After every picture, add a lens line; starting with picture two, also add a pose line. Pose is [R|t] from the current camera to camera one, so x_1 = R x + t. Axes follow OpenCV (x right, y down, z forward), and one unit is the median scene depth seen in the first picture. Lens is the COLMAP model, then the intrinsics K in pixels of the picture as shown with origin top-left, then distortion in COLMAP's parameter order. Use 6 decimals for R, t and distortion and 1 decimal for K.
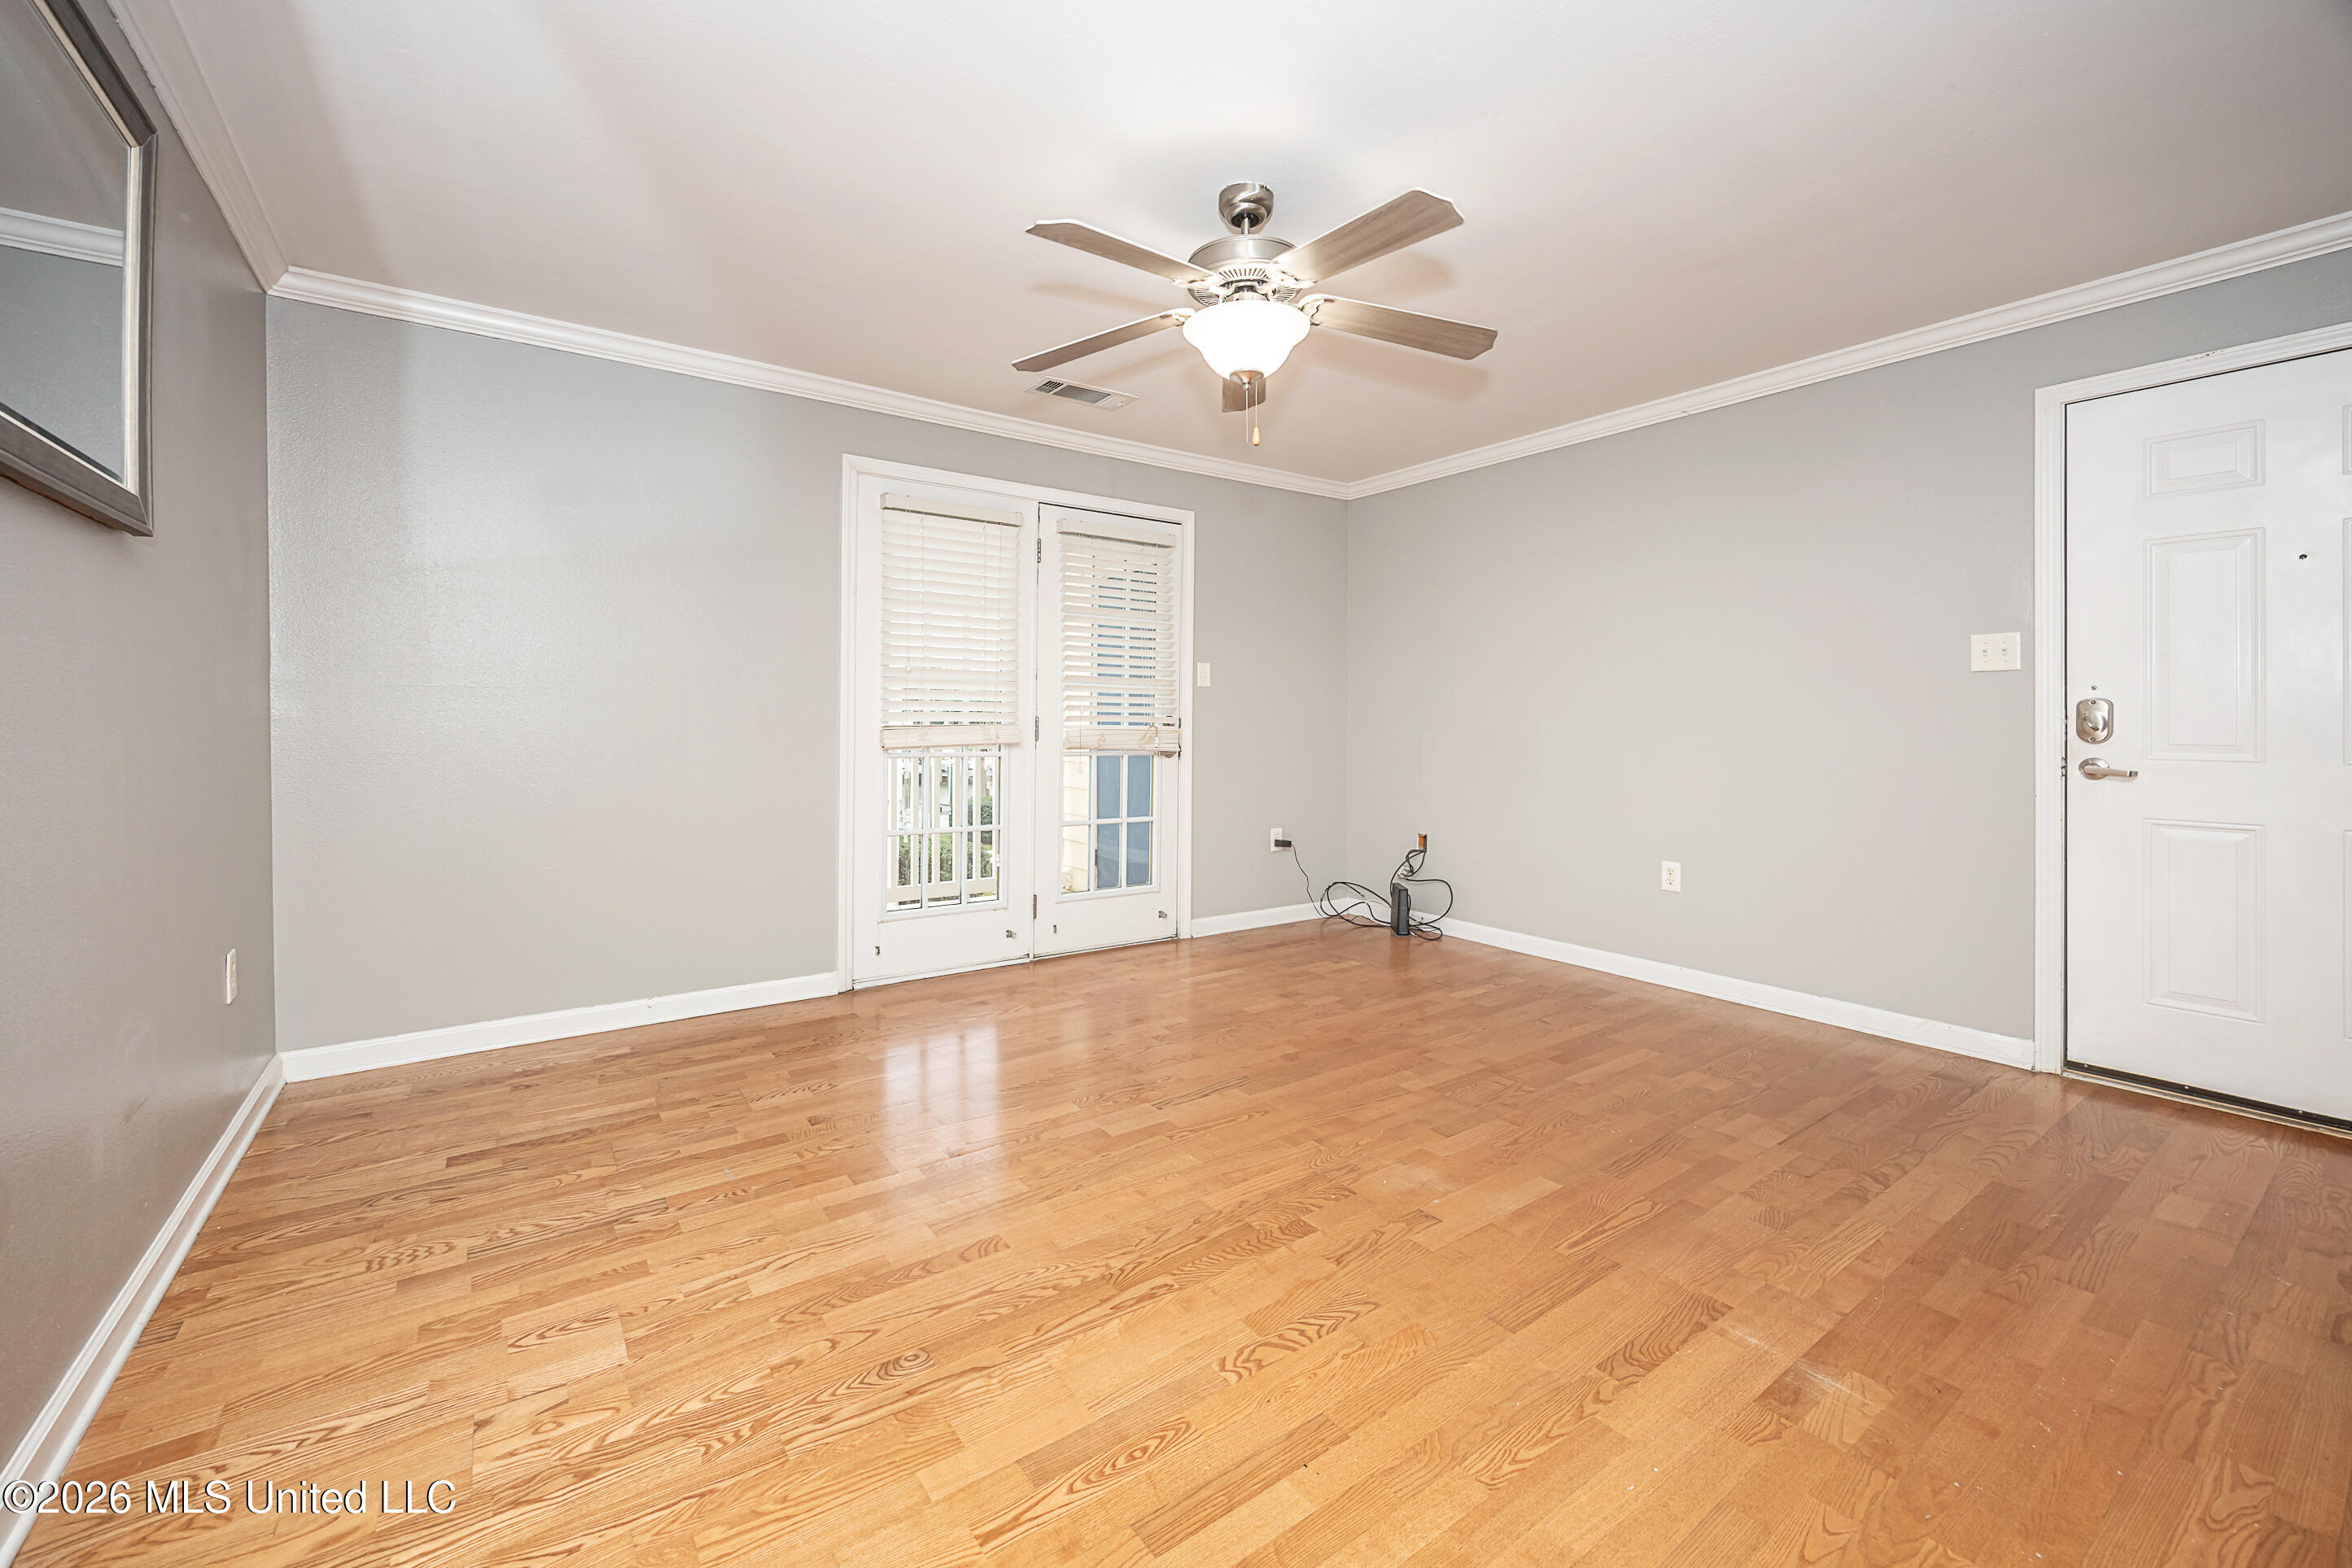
lens RADIAL K [[906.2, 0, 1118.6], [0, 906.2, 718.8], [0, 0, 1]] dist [-0.001253, -0.000397]
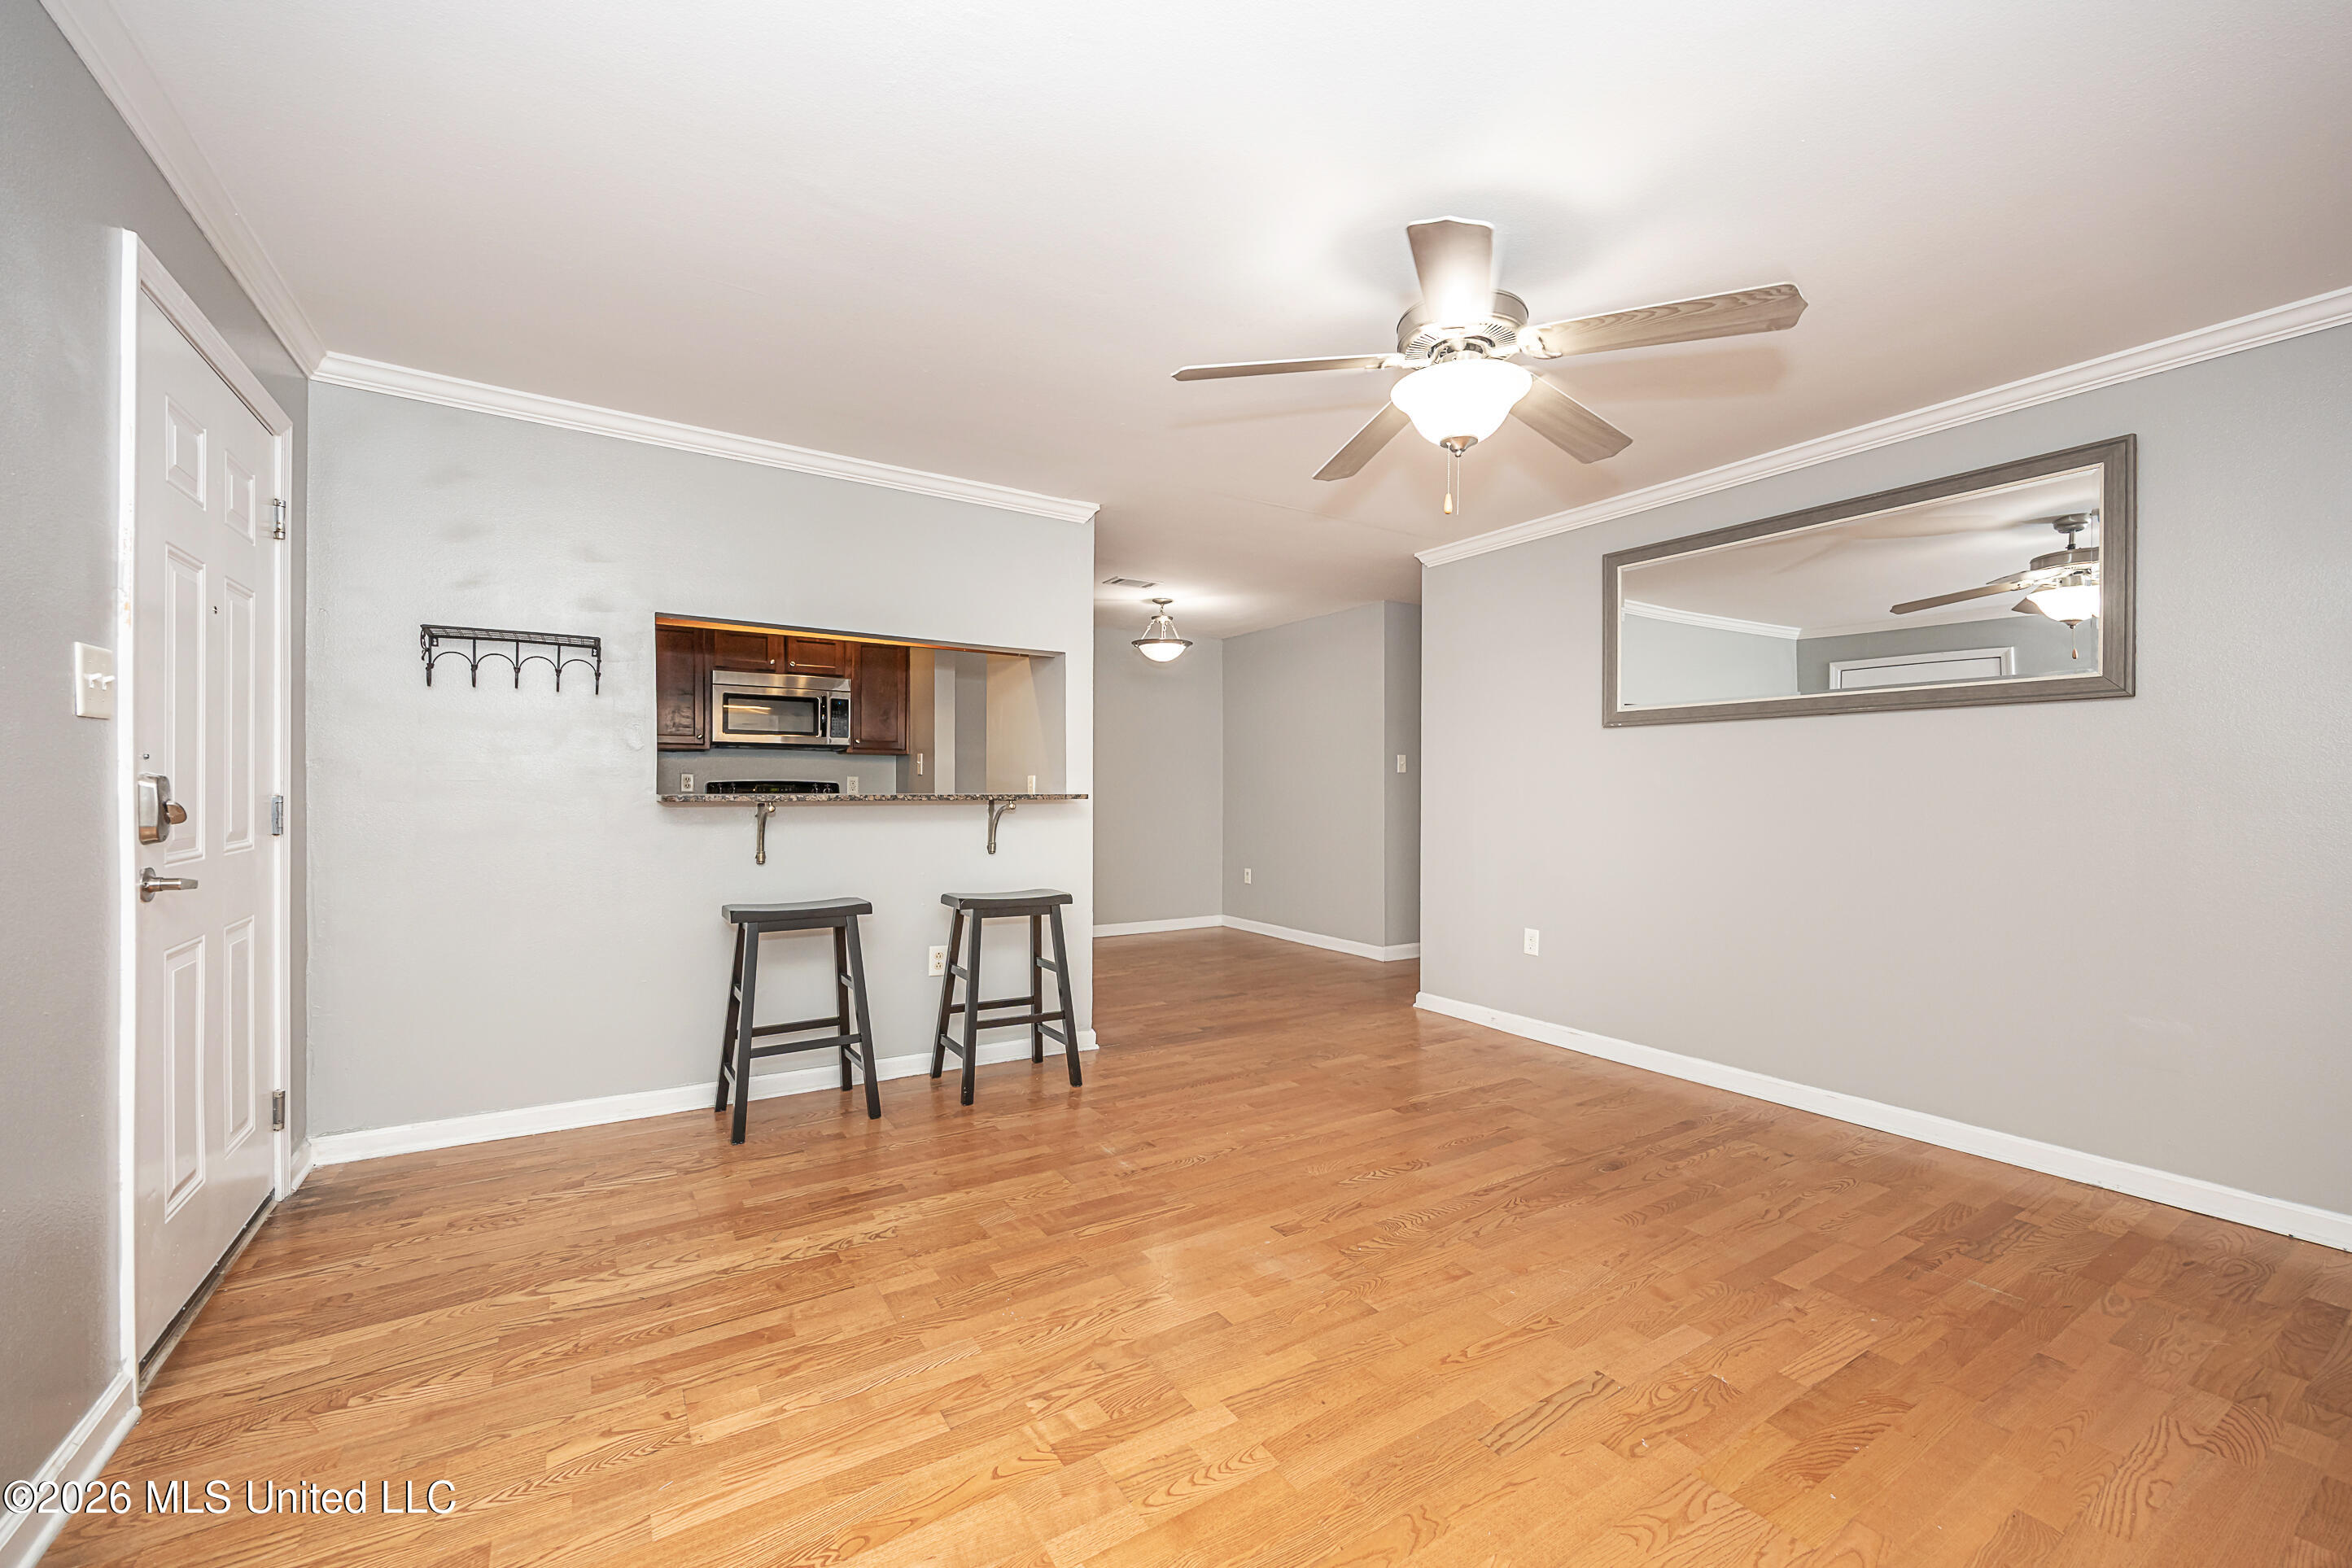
lens RADIAL K [[921.6, 0, 1169.2], [0, 921.6, 783.2], [0, 0, 1]] dist [-0.004084, -0.000640]
pose [[-0.999921, -0.007673, 0.009914, 0.375041], [-0.007701, 0.999966, -0.002788, -0.021003], [-0.009892, -0.002864, -0.999947, 1.713496]]
